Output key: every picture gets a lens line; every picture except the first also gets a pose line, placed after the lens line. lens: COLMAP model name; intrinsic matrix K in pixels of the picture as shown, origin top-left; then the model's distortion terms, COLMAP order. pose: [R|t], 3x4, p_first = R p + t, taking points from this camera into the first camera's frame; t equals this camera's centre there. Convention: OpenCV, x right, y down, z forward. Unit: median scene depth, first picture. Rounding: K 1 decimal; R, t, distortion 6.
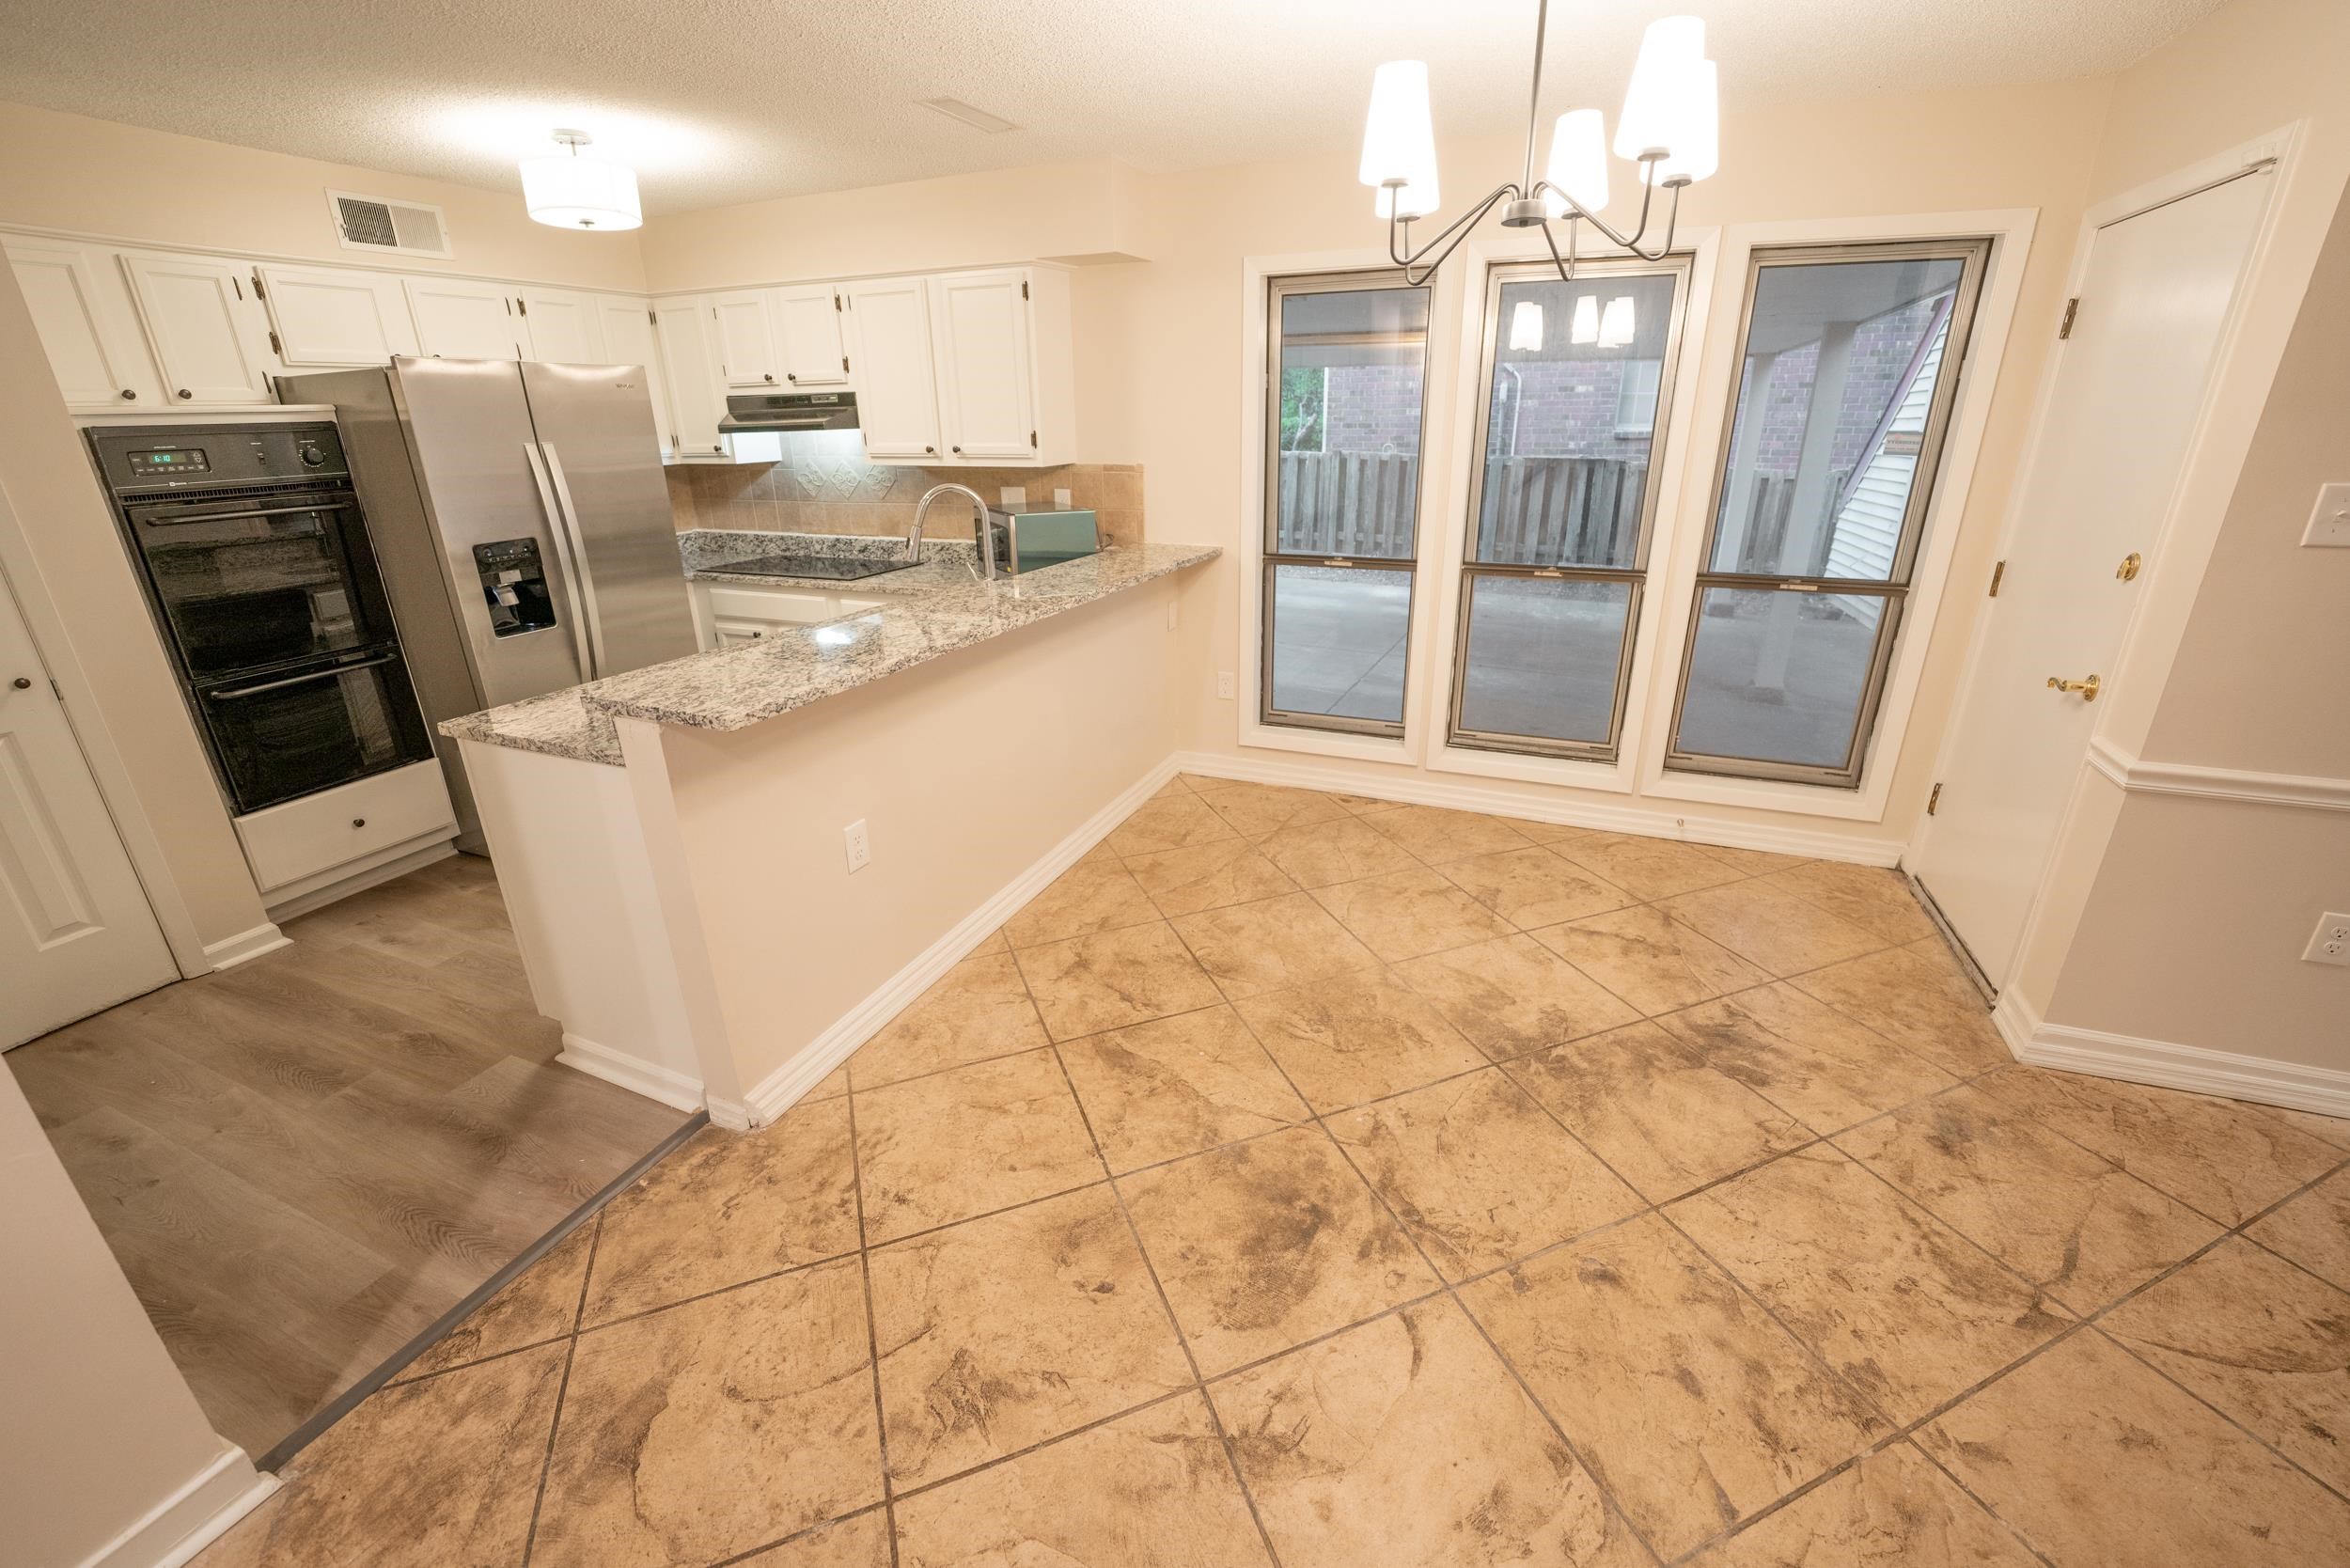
lens RADIAL K [[945.1, 0, 1177.3], [0, 945.1, 786.0], [0, 0, 1]] dist [-0.039366, 0.006934]
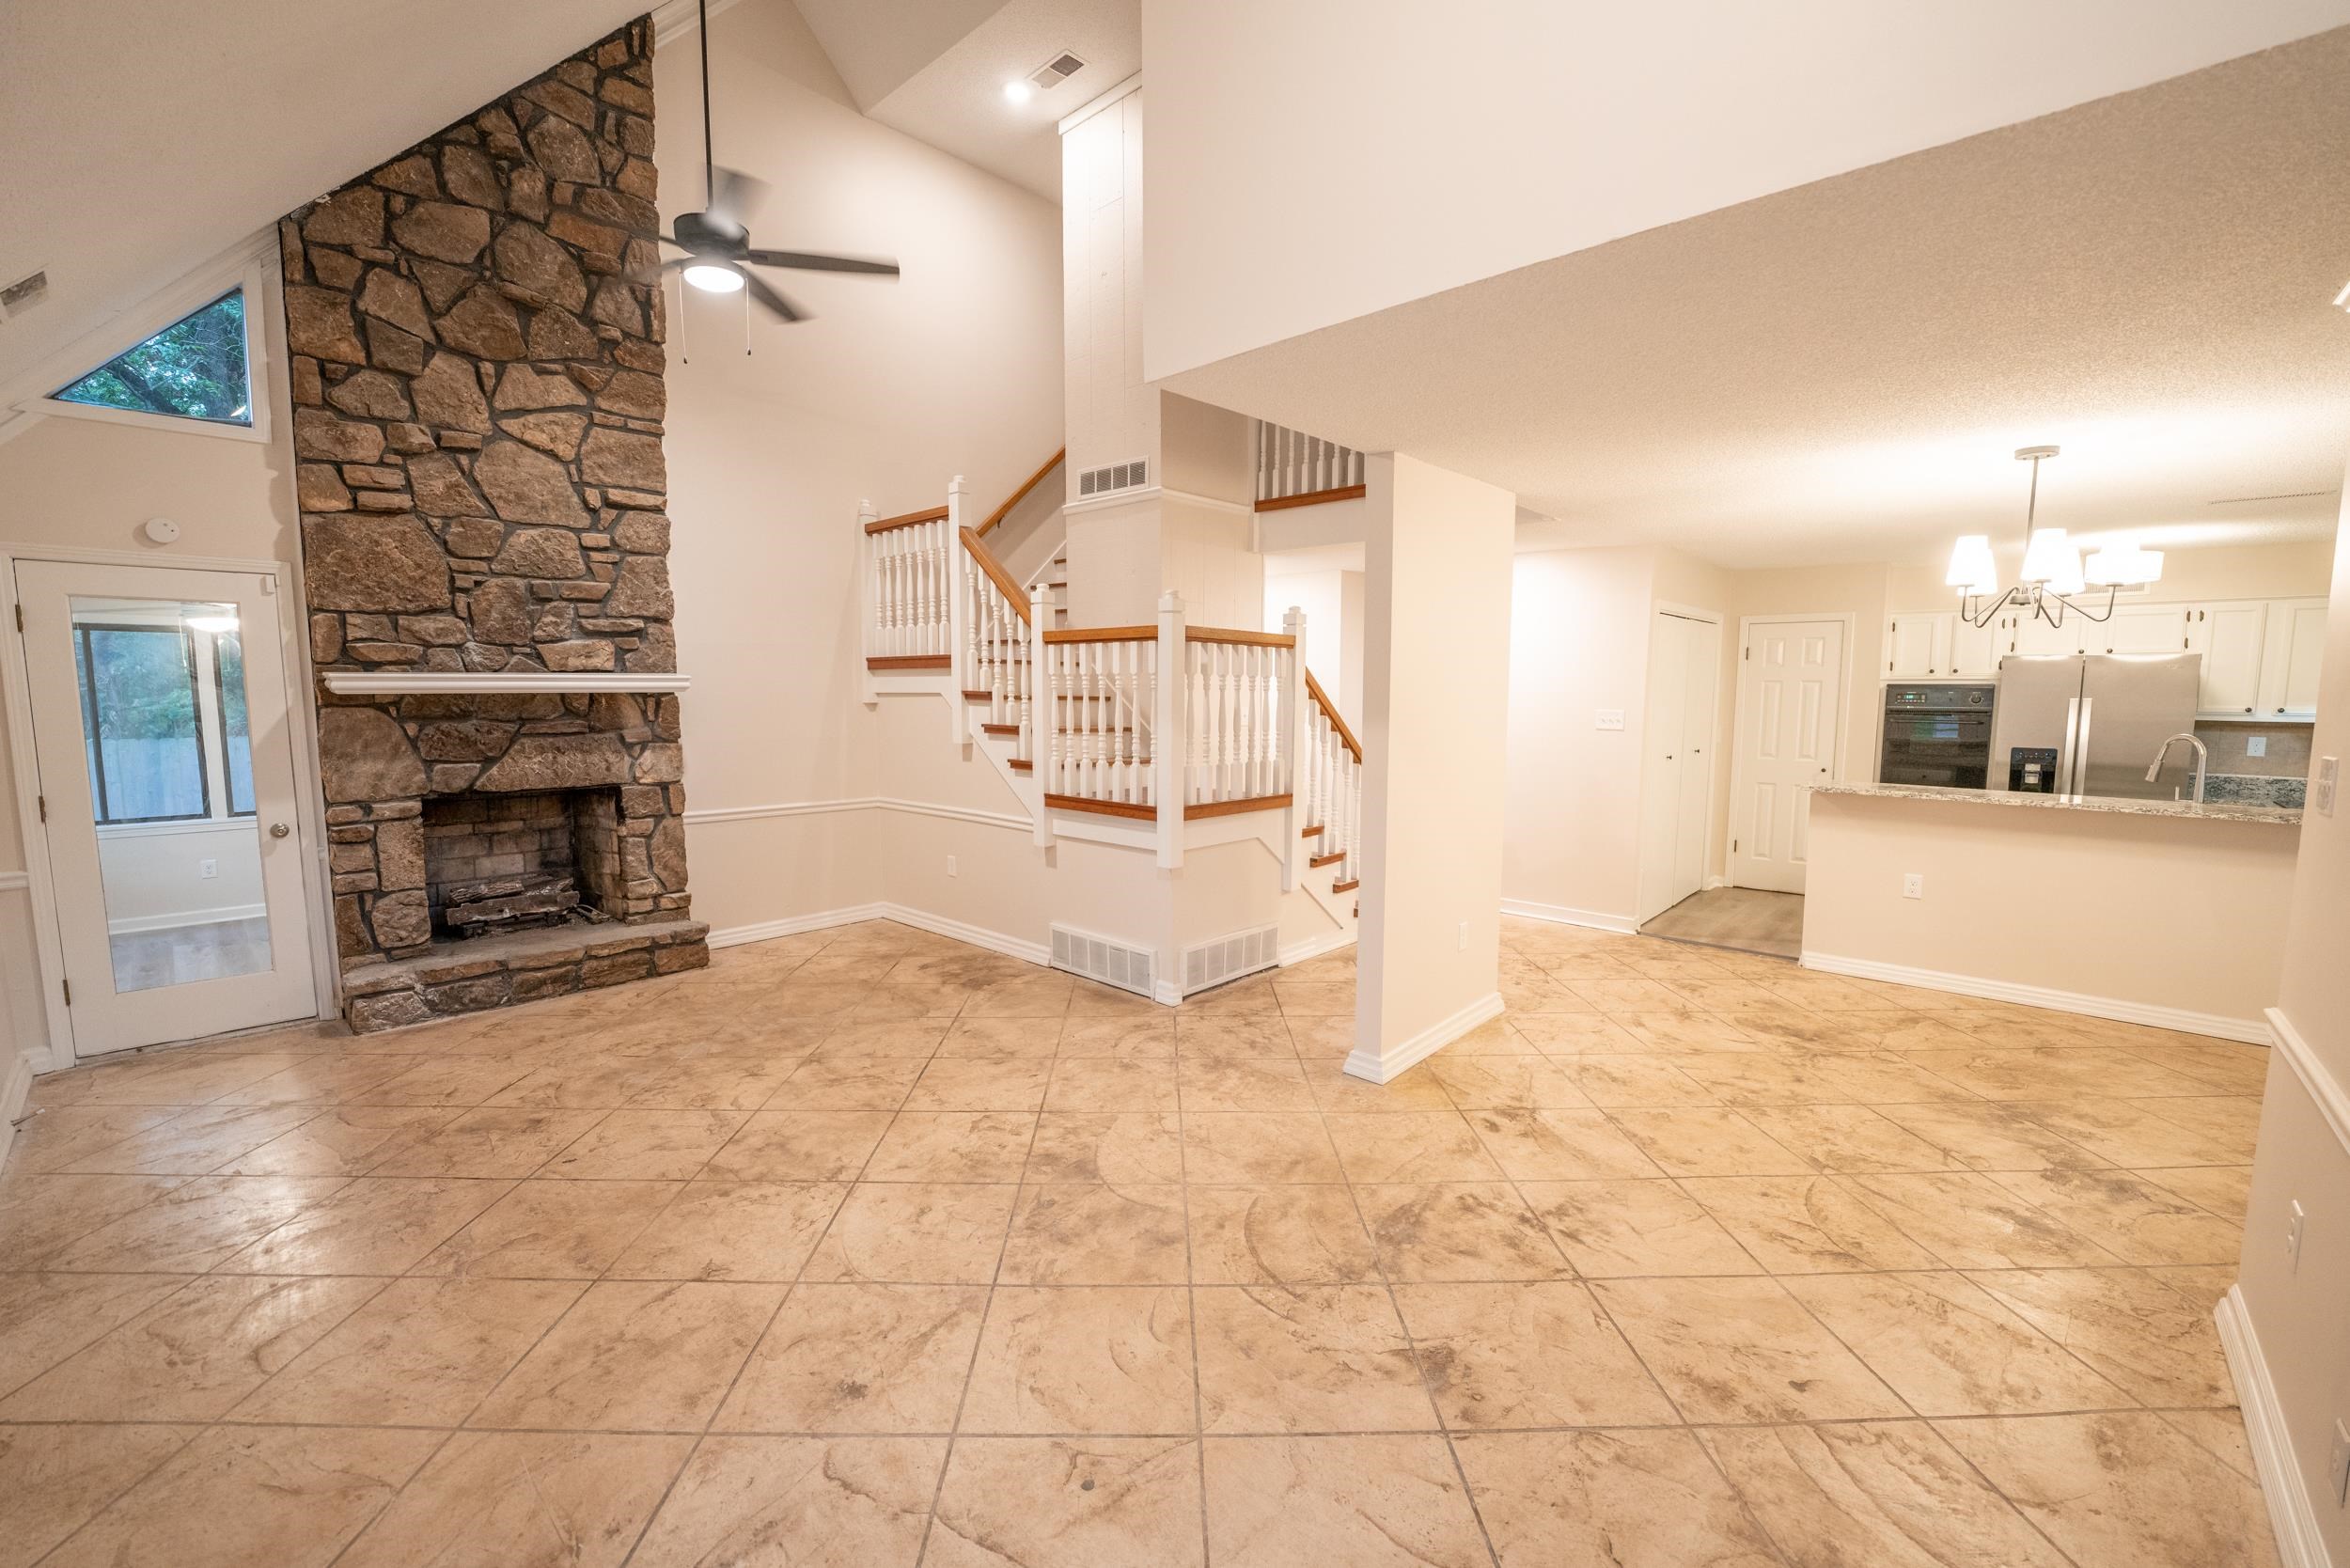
lens RADIAL K [[945.1, 0, 1177.3], [0, 945.1, 786.0], [0, 0, 1]] dist [-0.039366, 0.006934]
pose [[-0.340472, 0.112837, -0.933459, 1.506765], [-0.335788, 0.912715, 0.232806, -0.049275], [0.878251, 0.392708, -0.272865, 0.042020]]
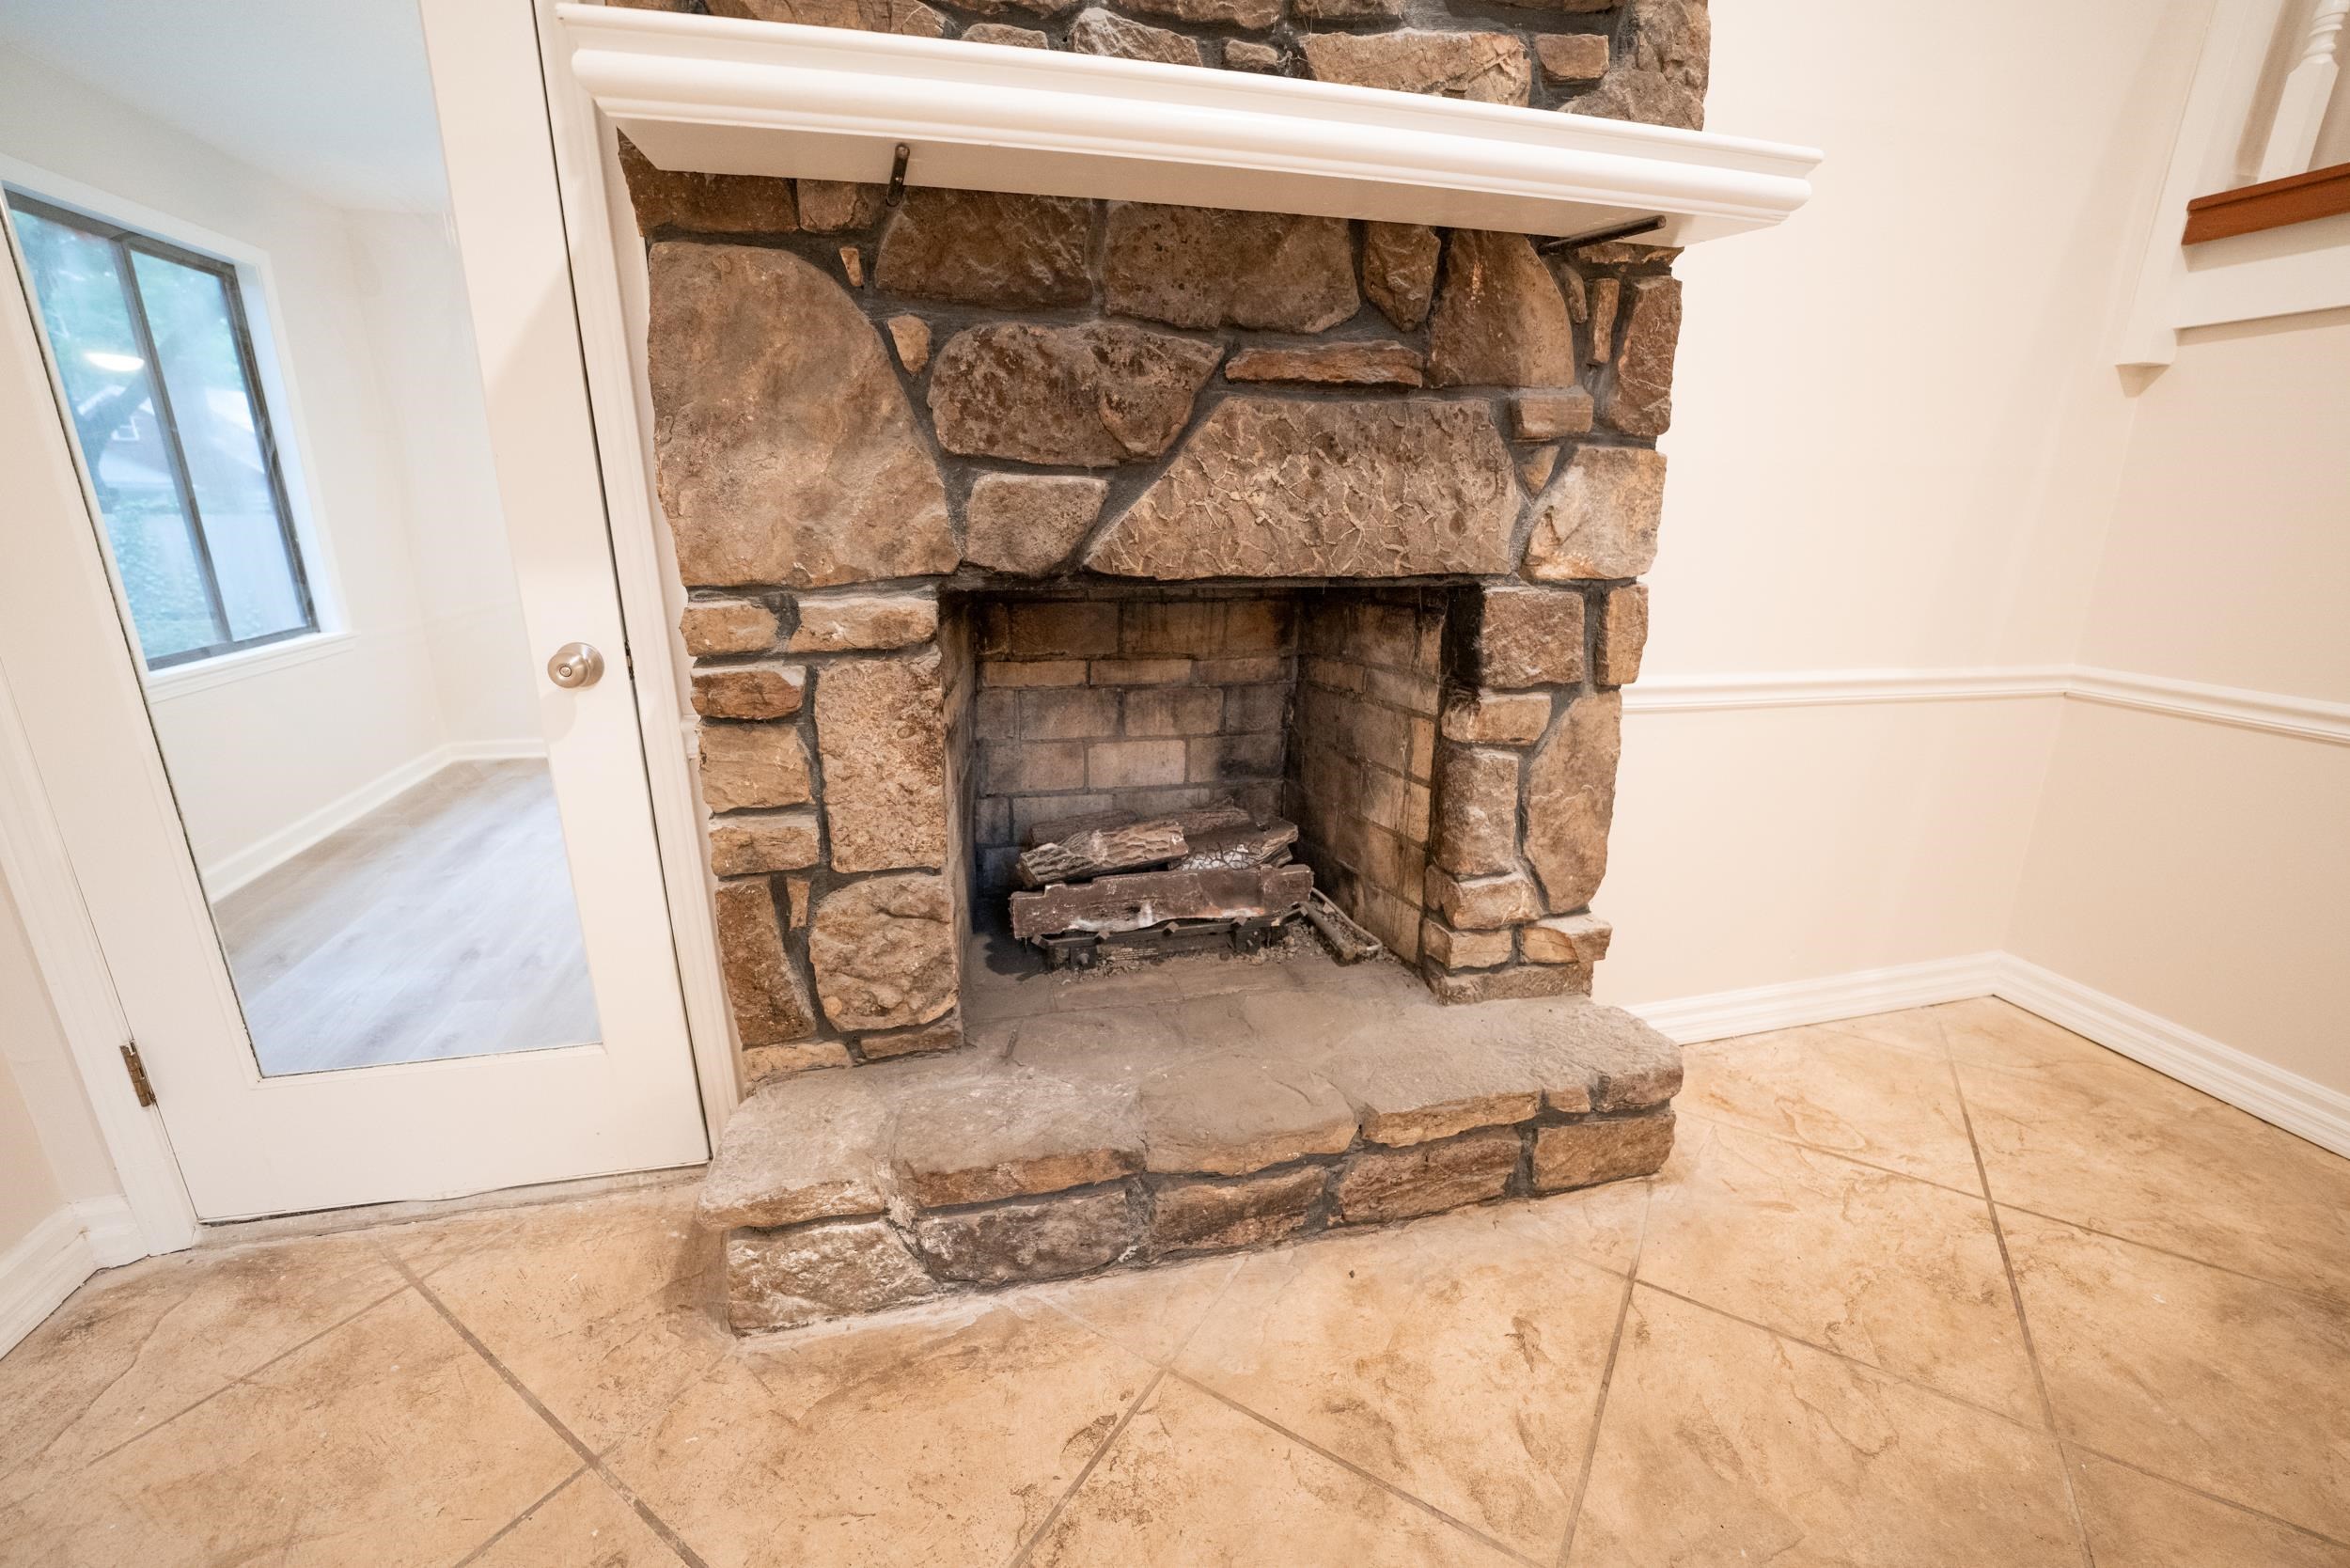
lens RADIAL K [[972.6, 0, 1176.3], [0, 972.6, 781.3], [0, 0, 1]] dist [-0.020592, -0.000155]
pose [[-0.805485, 0.176736, -0.565648, 0.812850], [-0.207296, 0.810165, 0.548325, 0.454283], [0.555177, 0.558925, -0.615939, -0.898941]]
